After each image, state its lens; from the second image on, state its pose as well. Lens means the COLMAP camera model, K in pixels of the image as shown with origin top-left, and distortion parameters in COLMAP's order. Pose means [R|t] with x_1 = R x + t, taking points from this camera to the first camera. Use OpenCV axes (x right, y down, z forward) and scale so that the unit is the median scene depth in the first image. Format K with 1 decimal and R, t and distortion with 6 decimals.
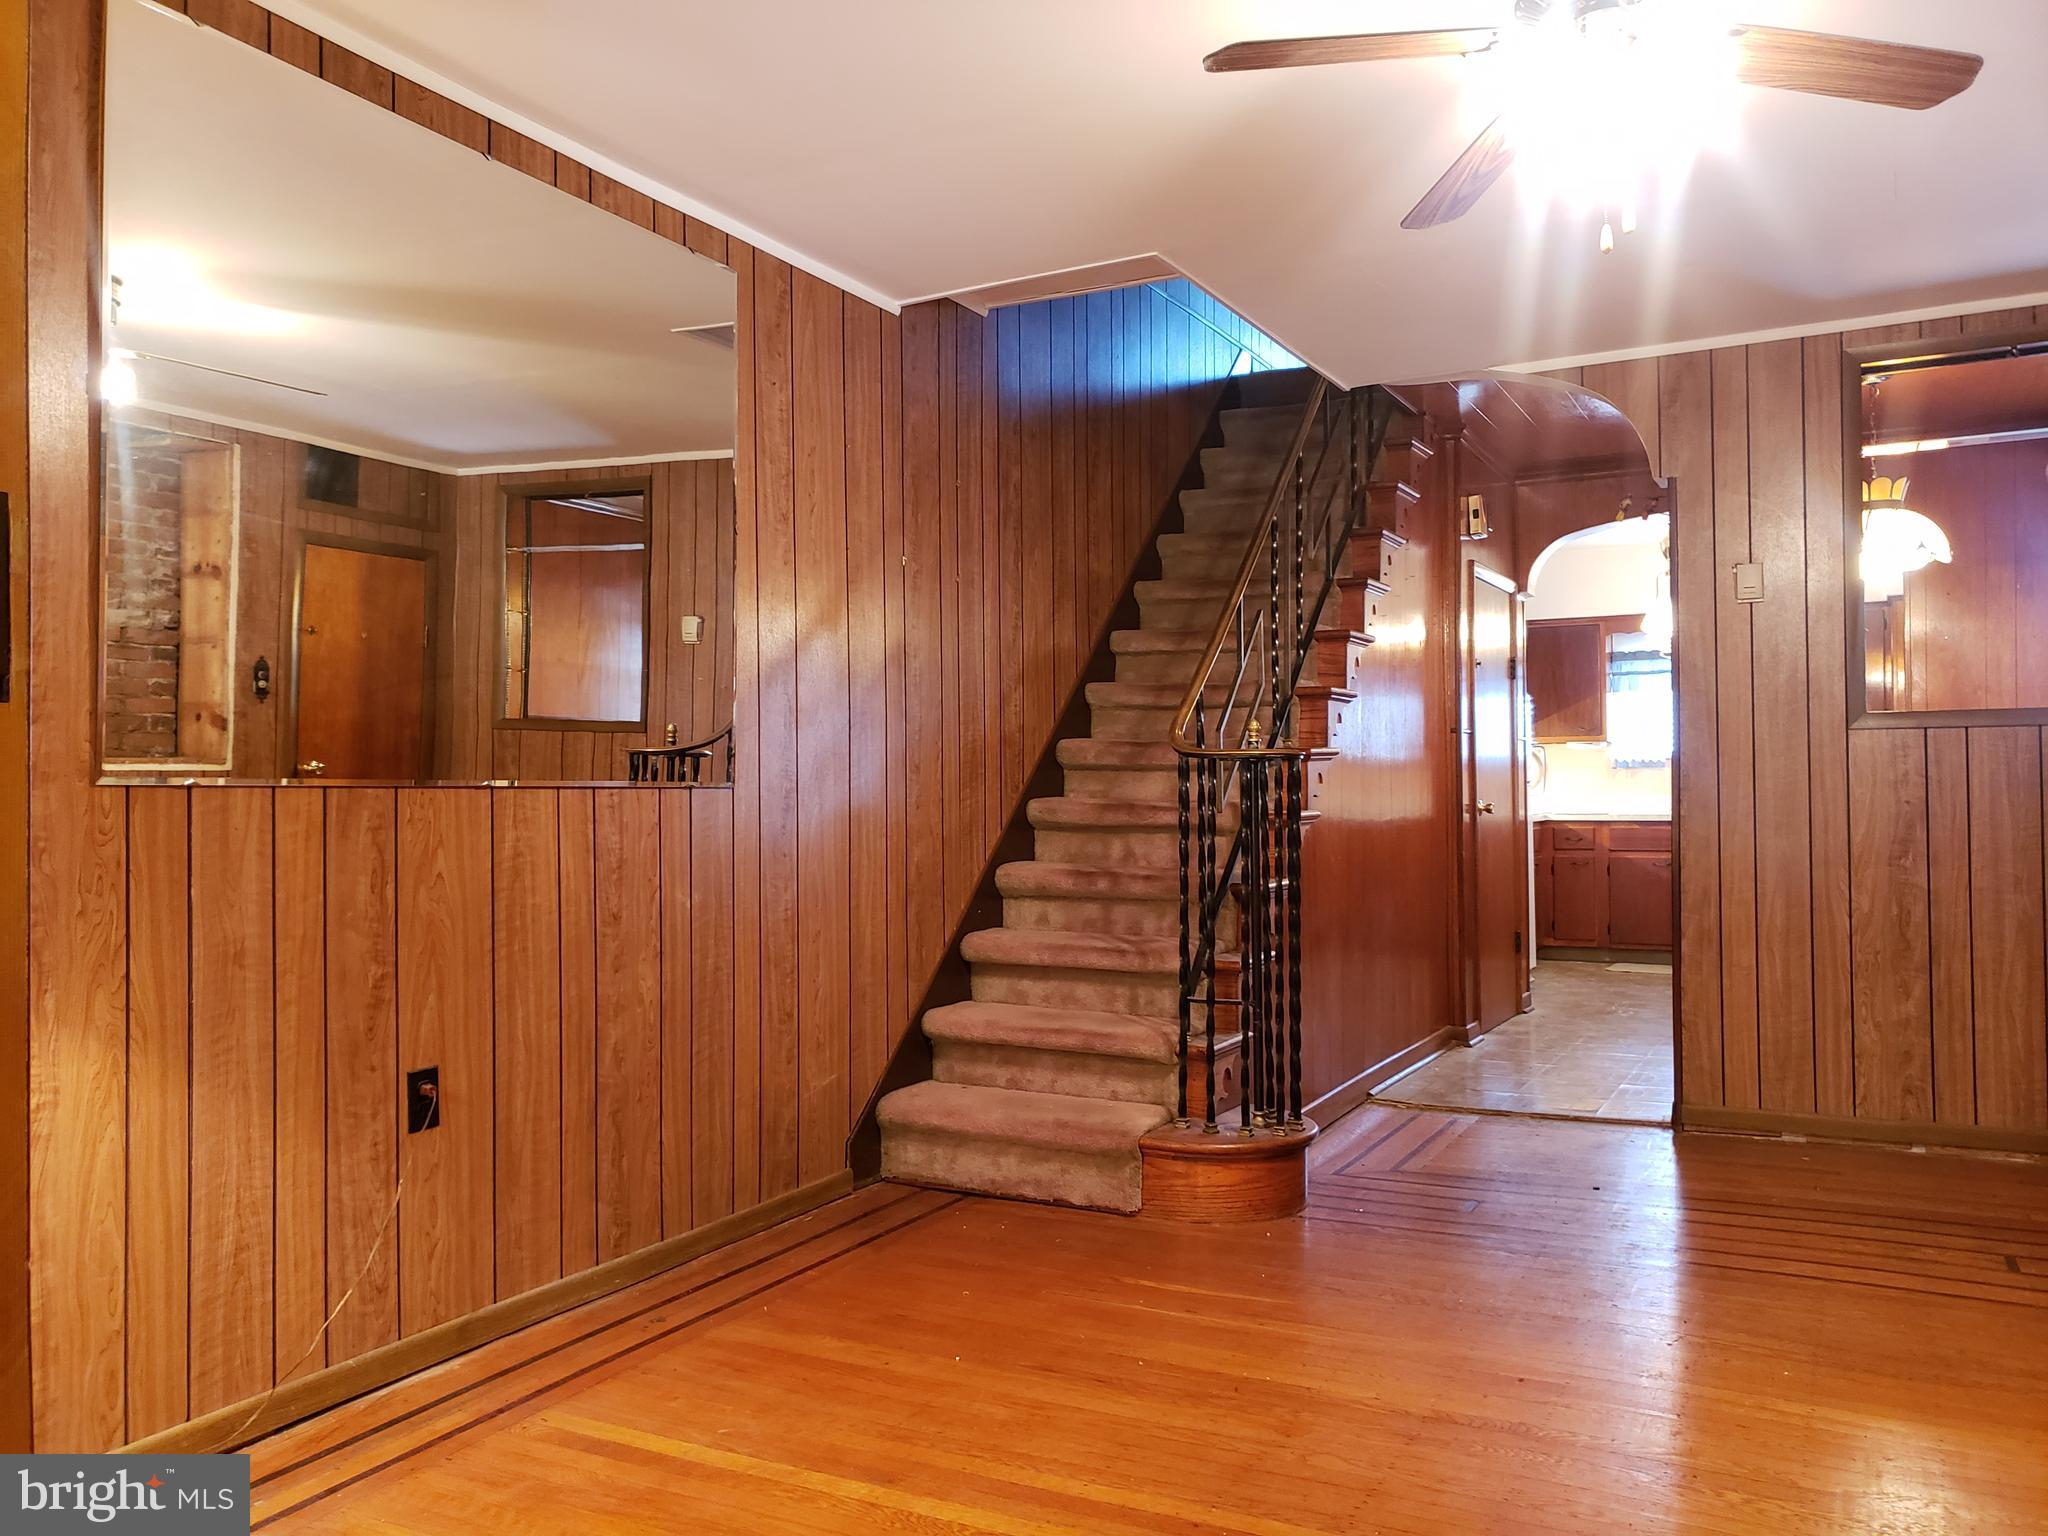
lens RADIAL K [[1587.8, 0, 1043.2], [0, 1587.8, 764.7], [0, 0, 1]] dist [0.032803, -0.028746]
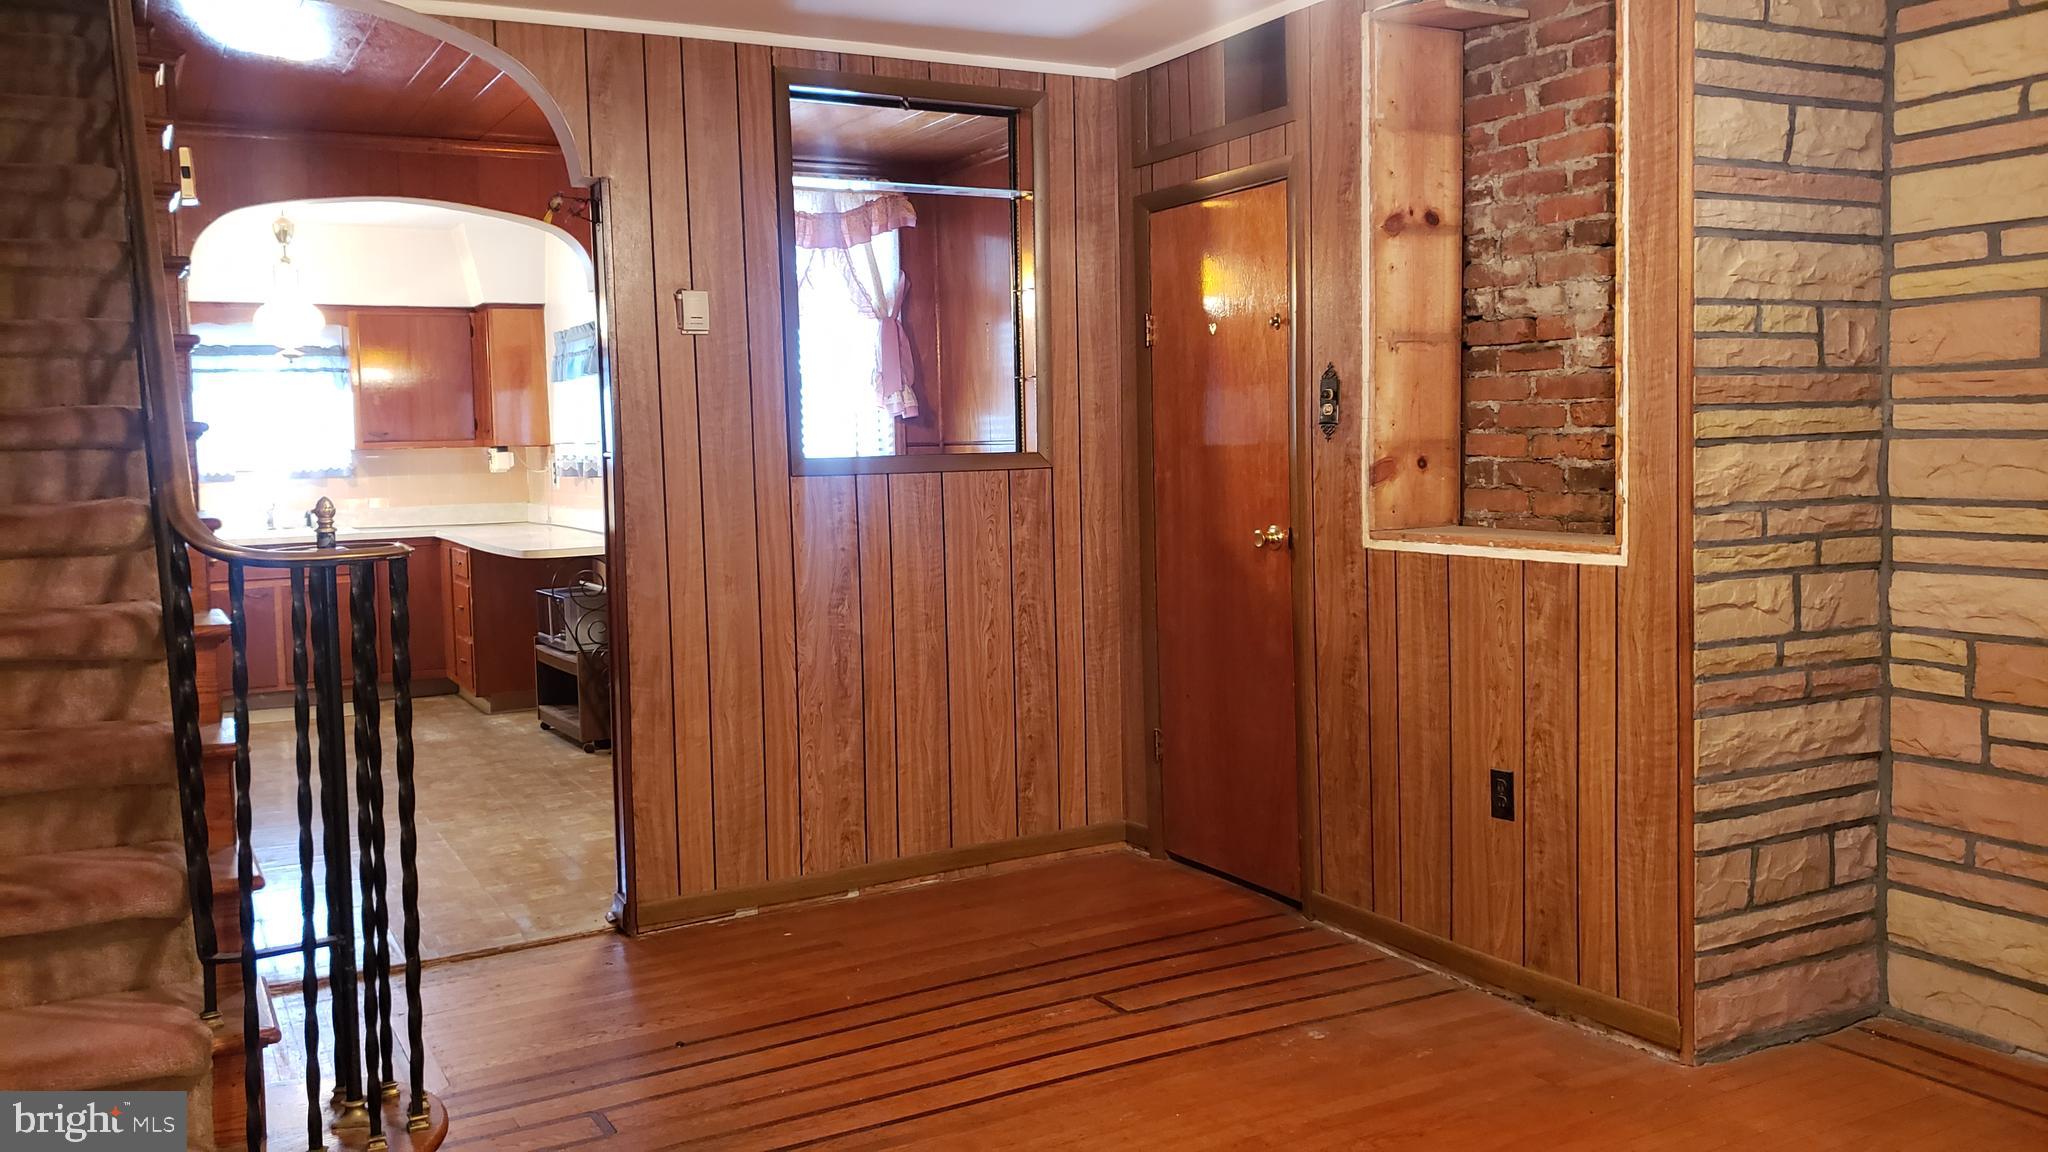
lens RADIAL K [[1586.3, 0, 995.3], [0, 1586.3, 539.4], [0, 0, 1]] dist [0.049378, -0.081215]
pose [[0.557634, -0.059050, 0.827984, -0.213973], [0.006276, 0.997738, 0.066930, -0.046850], [-0.830063, -0.032126, 0.556743, 0.373053]]
